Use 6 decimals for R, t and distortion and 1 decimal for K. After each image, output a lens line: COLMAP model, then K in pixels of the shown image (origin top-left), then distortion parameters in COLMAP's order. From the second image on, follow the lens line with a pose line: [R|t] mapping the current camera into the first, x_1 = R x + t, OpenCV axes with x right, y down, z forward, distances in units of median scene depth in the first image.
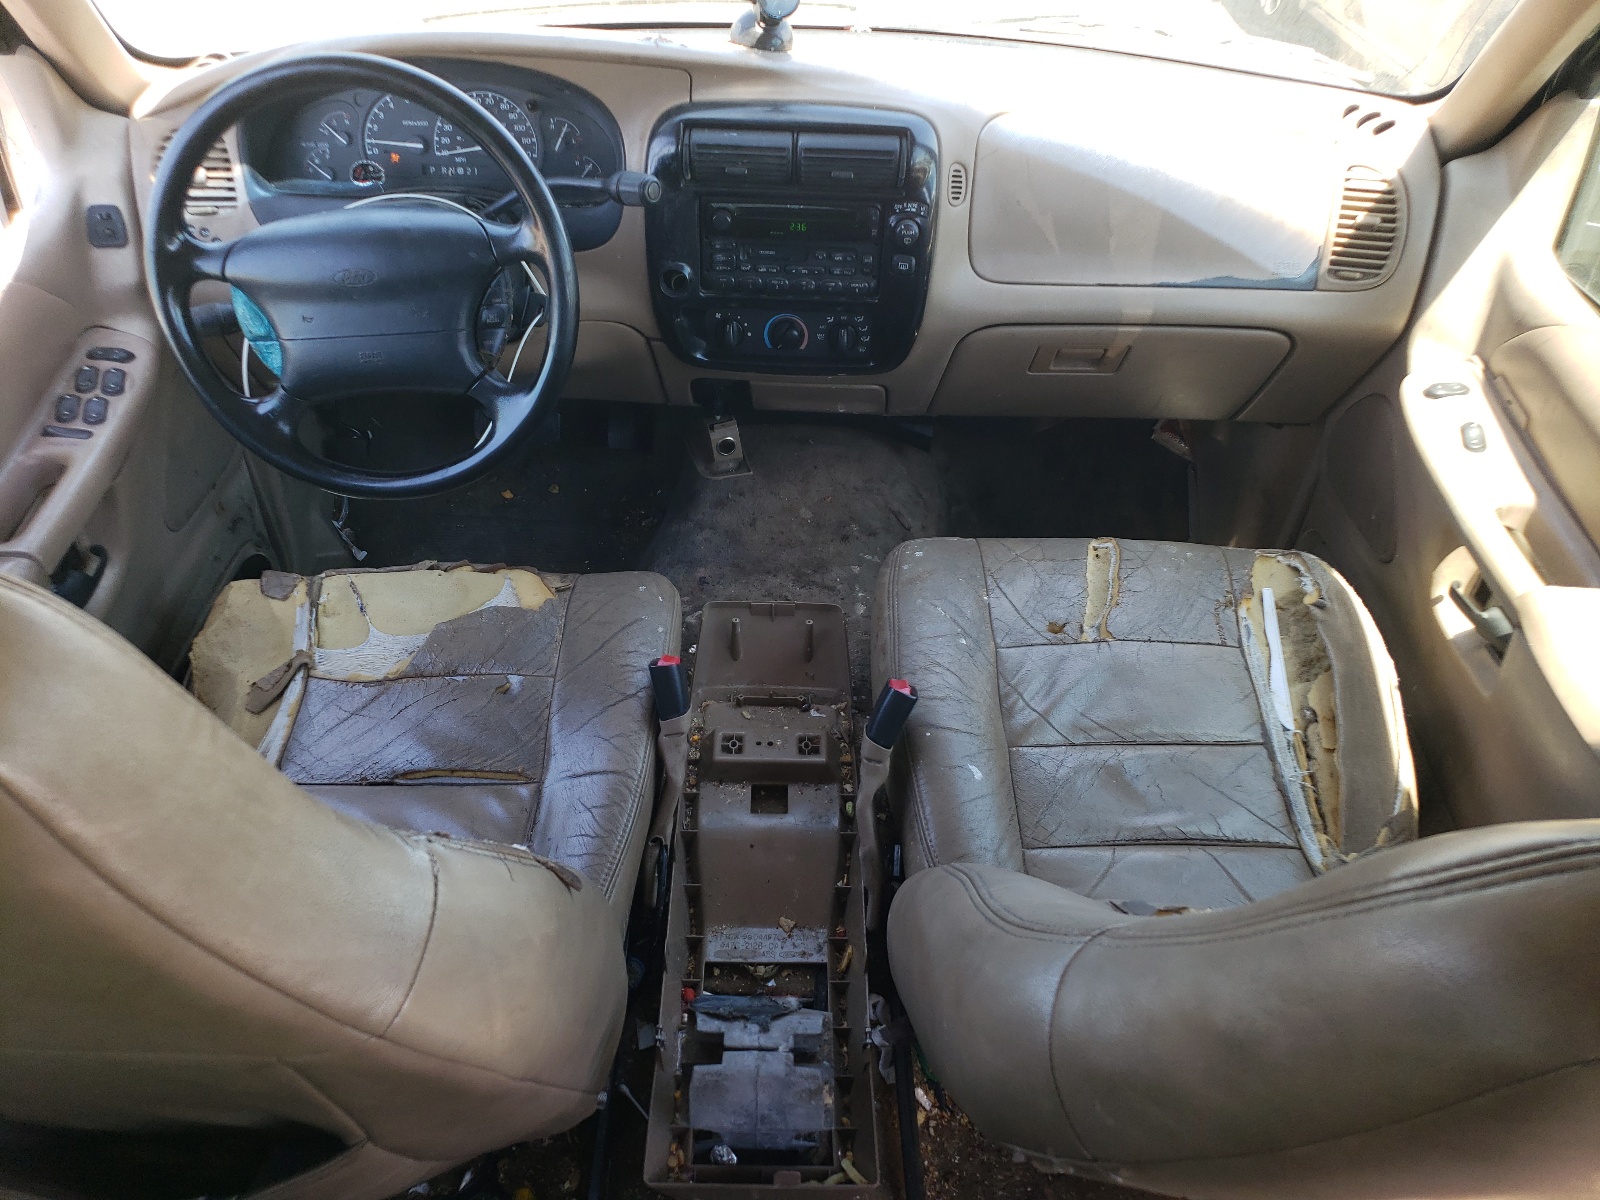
lens RADIAL K [[1219.7, 0, 793.0], [0, 1219.7, 600.5], [0, 0, 1]] dist [0.000410, -0.003242]
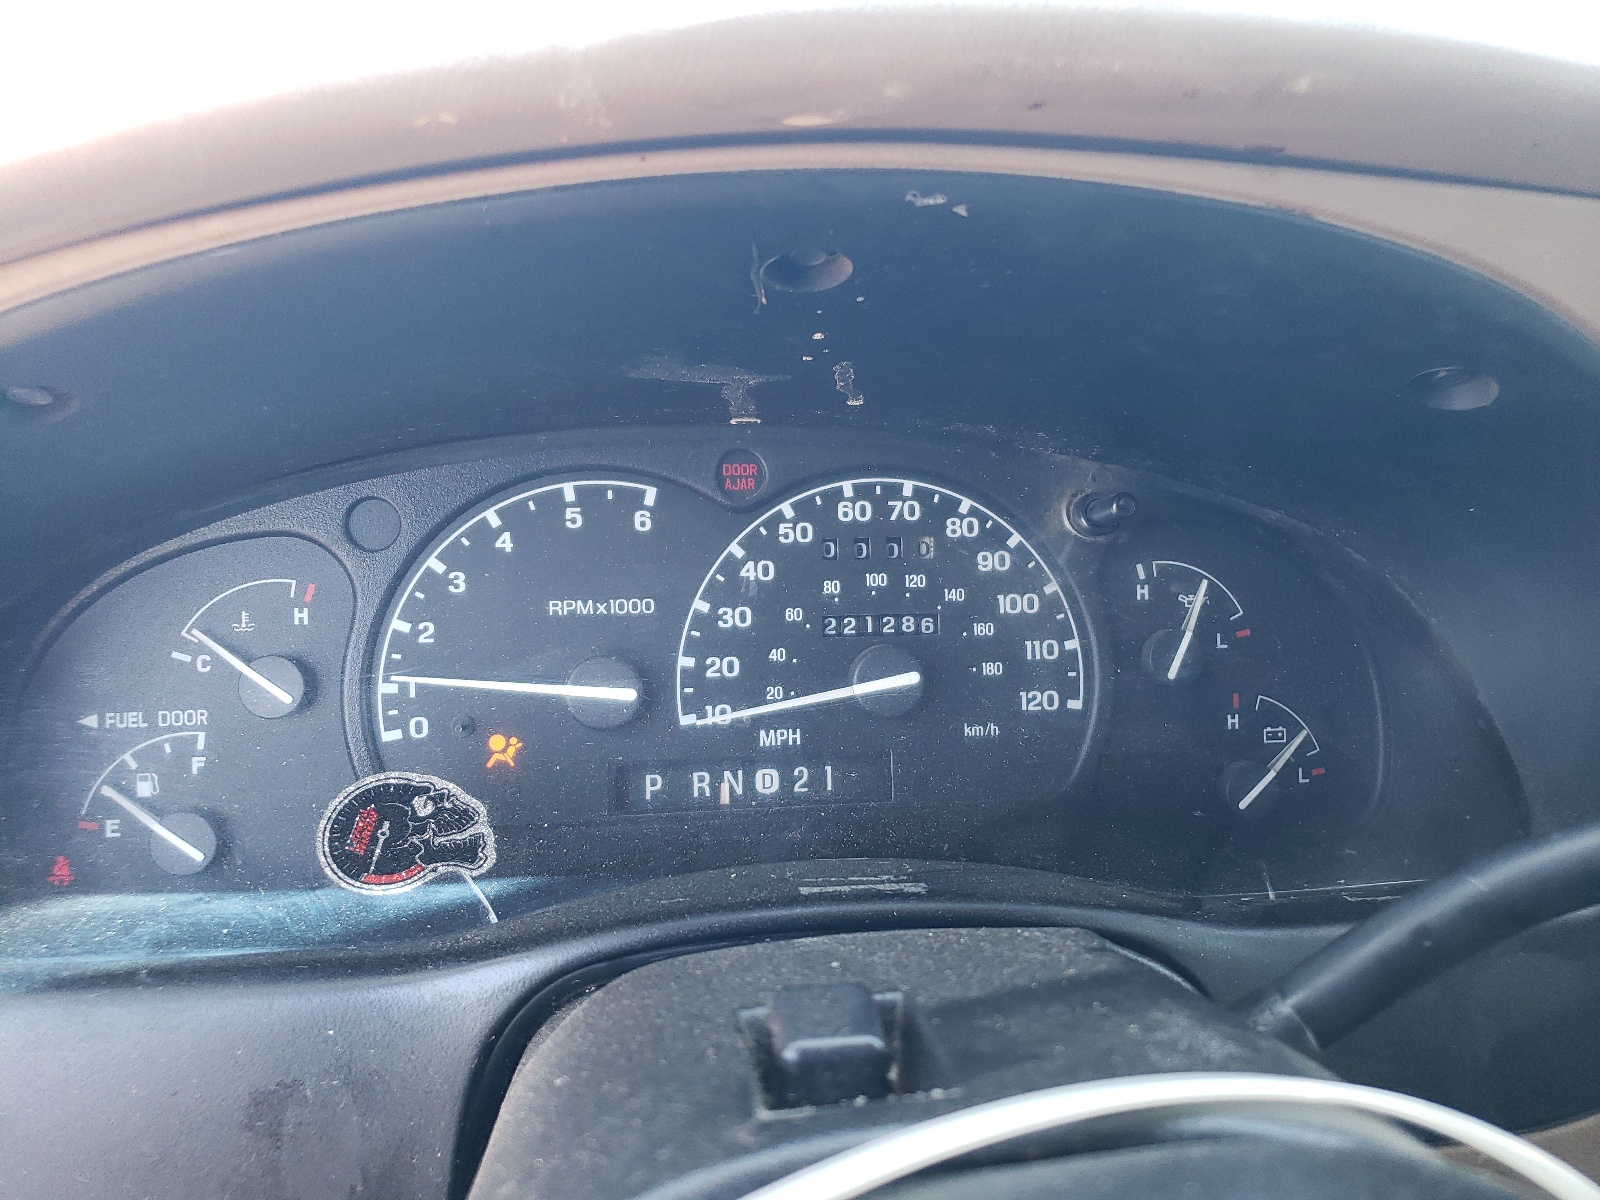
lens RADIAL K [[1219.7, 0, 804.1], [0, 1219.7, 606.5], [0, 0, 1]] dist [0.000410, -0.003242]
pose [[0.986857, -0.048835, 0.154041, -0.306482], [0.109297, 0.903847, -0.413659, -0.286804], [-0.119028, 0.425059, 0.897306, 0.777286]]
